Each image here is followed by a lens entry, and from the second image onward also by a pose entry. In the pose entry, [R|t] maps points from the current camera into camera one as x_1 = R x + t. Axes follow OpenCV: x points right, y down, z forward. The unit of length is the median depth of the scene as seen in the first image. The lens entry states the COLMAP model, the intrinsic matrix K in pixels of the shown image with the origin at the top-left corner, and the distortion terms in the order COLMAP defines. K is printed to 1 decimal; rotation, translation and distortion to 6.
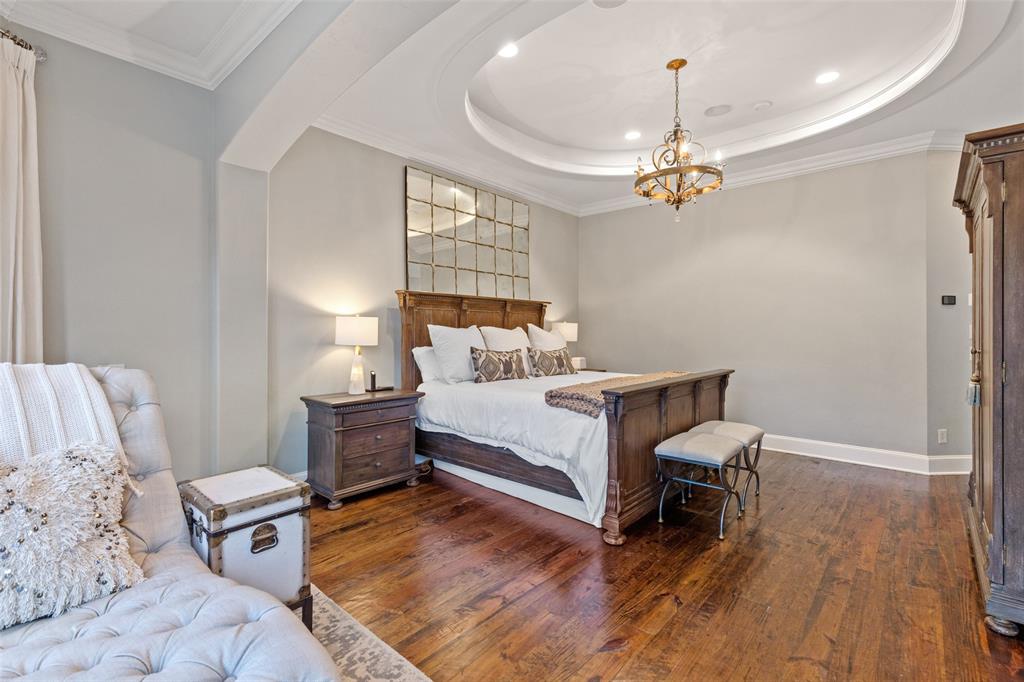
lens RADIAL K [[462.6, 0, 511.2], [0, 462.6, 336.3], [0, 0, 1]] dist [0.007484, -0.000619]
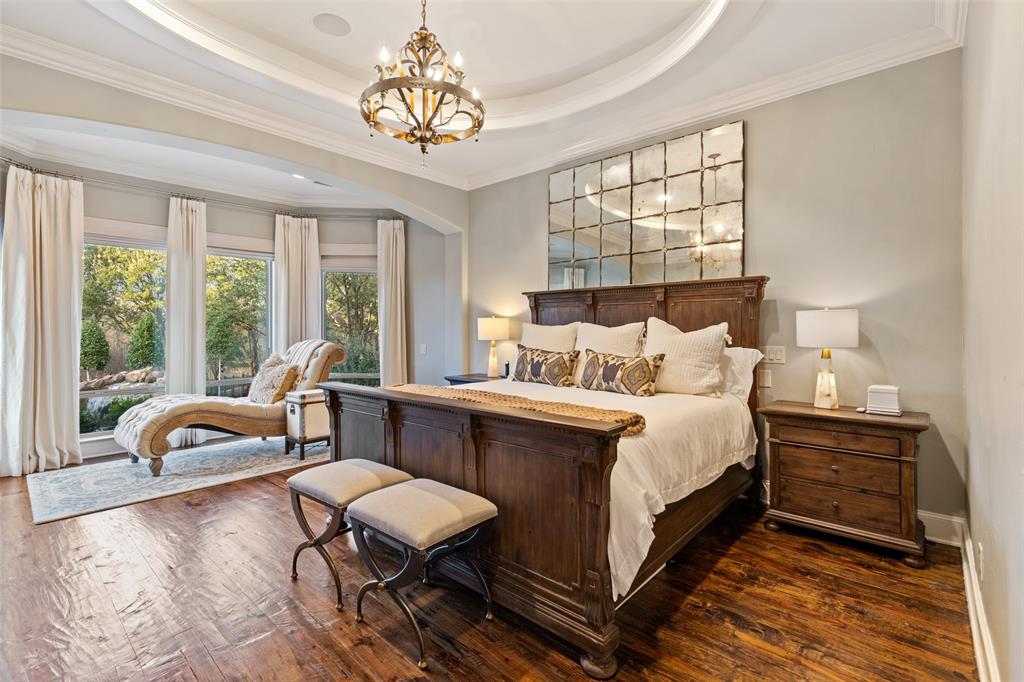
lens RADIAL K [[462.6, 0, 511.6], [0, 462.6, 335.2], [0, 0, 1]] dist [0.007484, -0.000619]
pose [[0.005446, 0.014188, -0.999885, 0.785903], [-0.004833, 0.999888, 0.014162, -0.010073], [0.999973, 0.004756, 0.005514, 0.842751]]
